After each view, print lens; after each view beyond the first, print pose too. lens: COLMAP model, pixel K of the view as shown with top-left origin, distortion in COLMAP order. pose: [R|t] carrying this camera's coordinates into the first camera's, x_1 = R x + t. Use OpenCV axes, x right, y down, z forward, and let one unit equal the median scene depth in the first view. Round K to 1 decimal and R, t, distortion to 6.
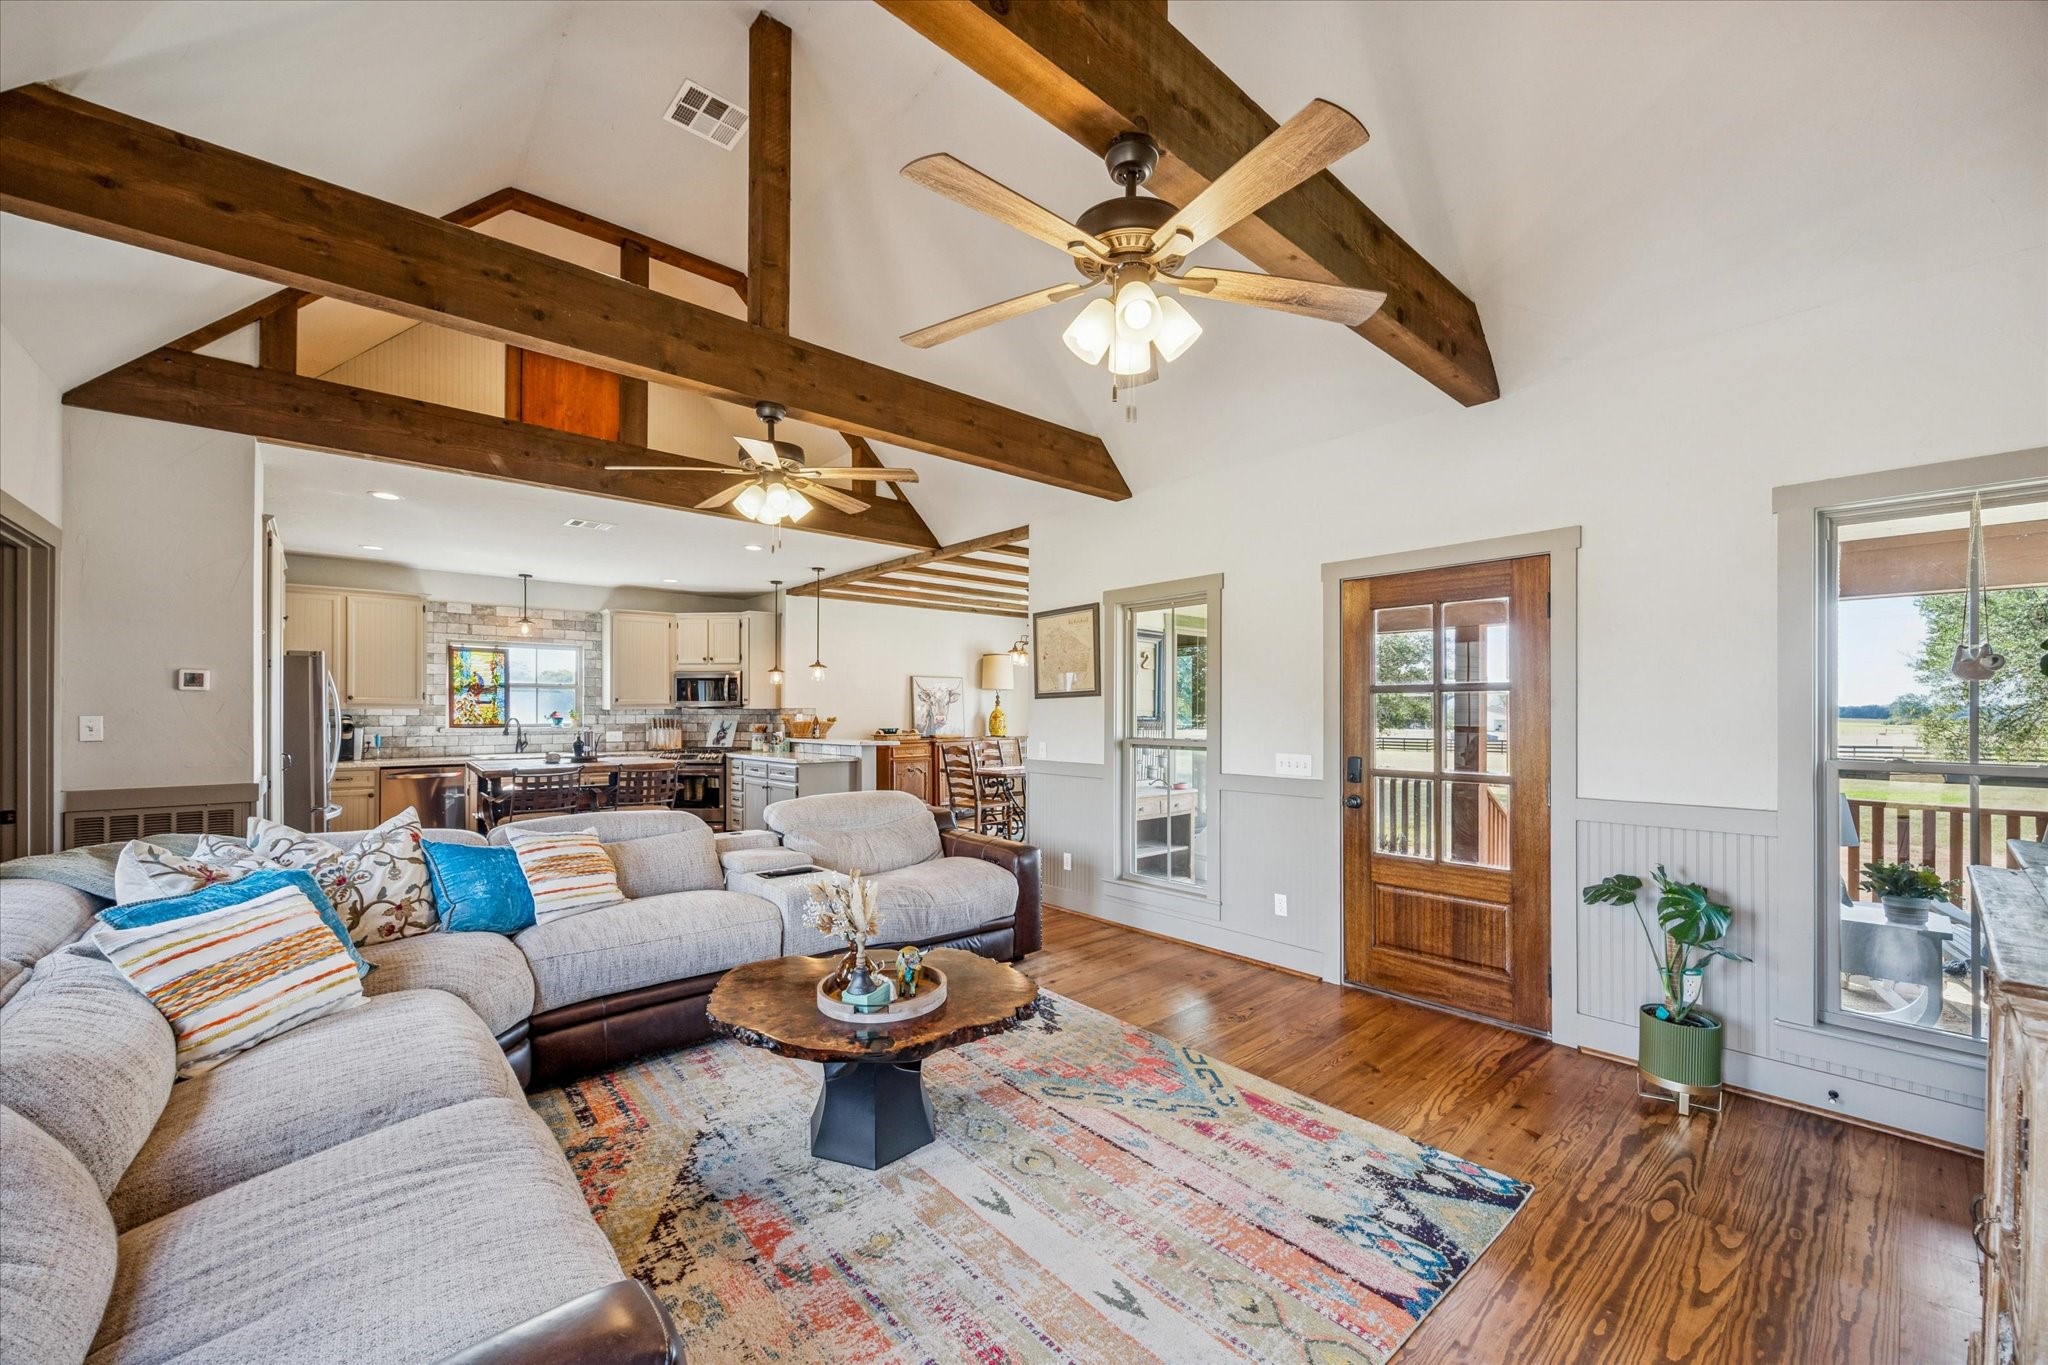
lens RADIAL K [[787.2, 0, 1034.0], [0, 787.2, 704.2], [0, 0, 1]] dist [0.000418, -0.000323]
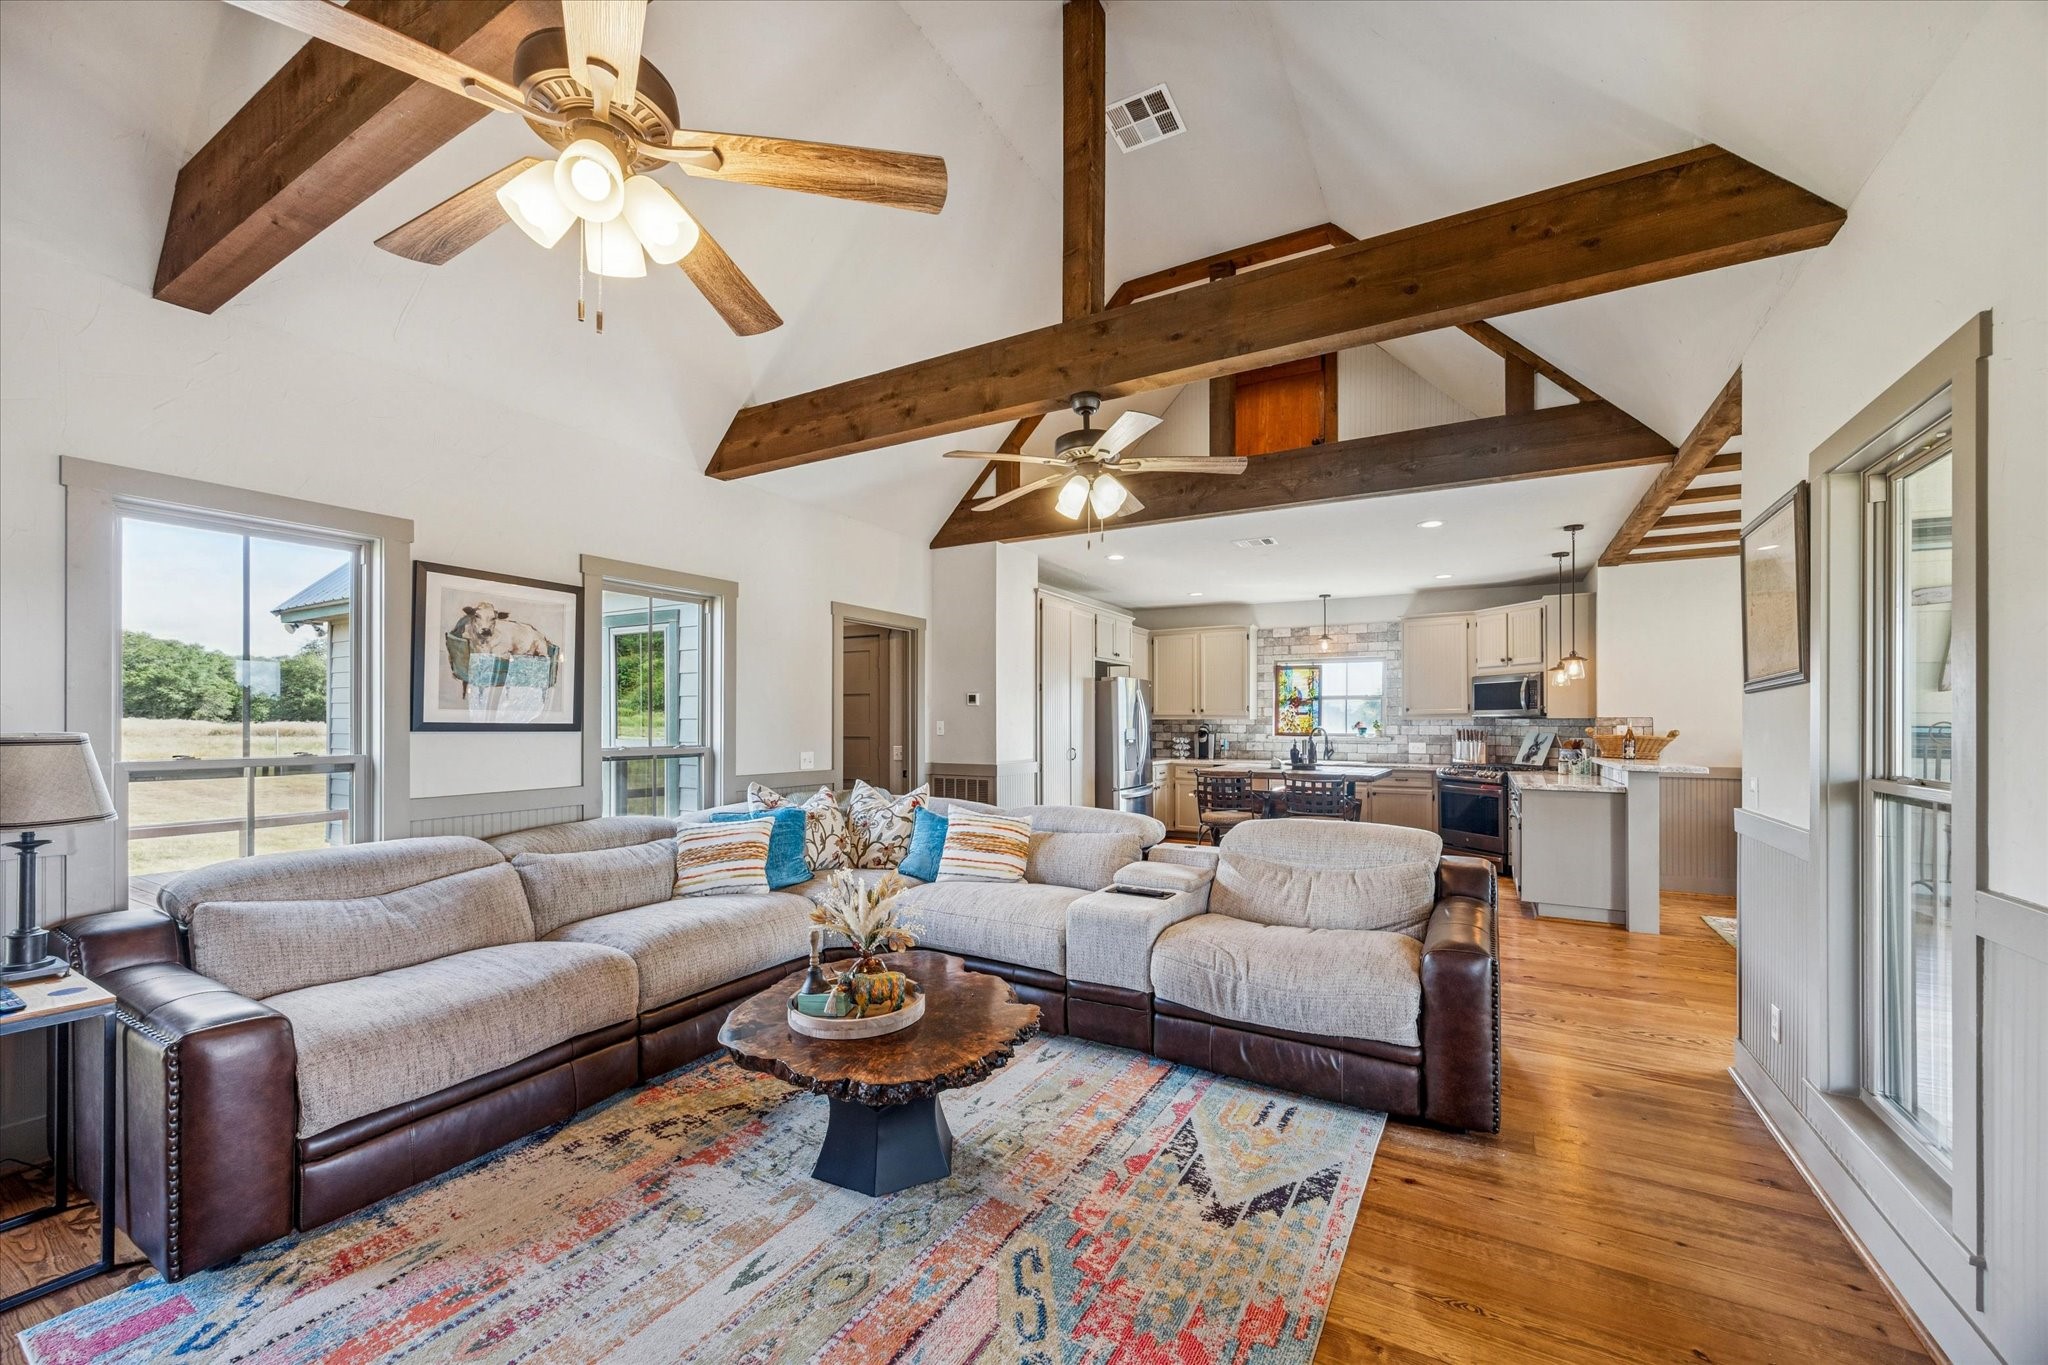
lens RADIAL K [[787.2, 0, 1049.1], [0, 787.2, 716.3], [0, 0, 1]] dist [0.000418, -0.000323]
pose [[0.327250, -0.006921, -0.944913, 0.258741], [0.003815, 0.999975, -0.006003, 0.007274], [0.944930, -0.001640, 0.327268, 0.299401]]
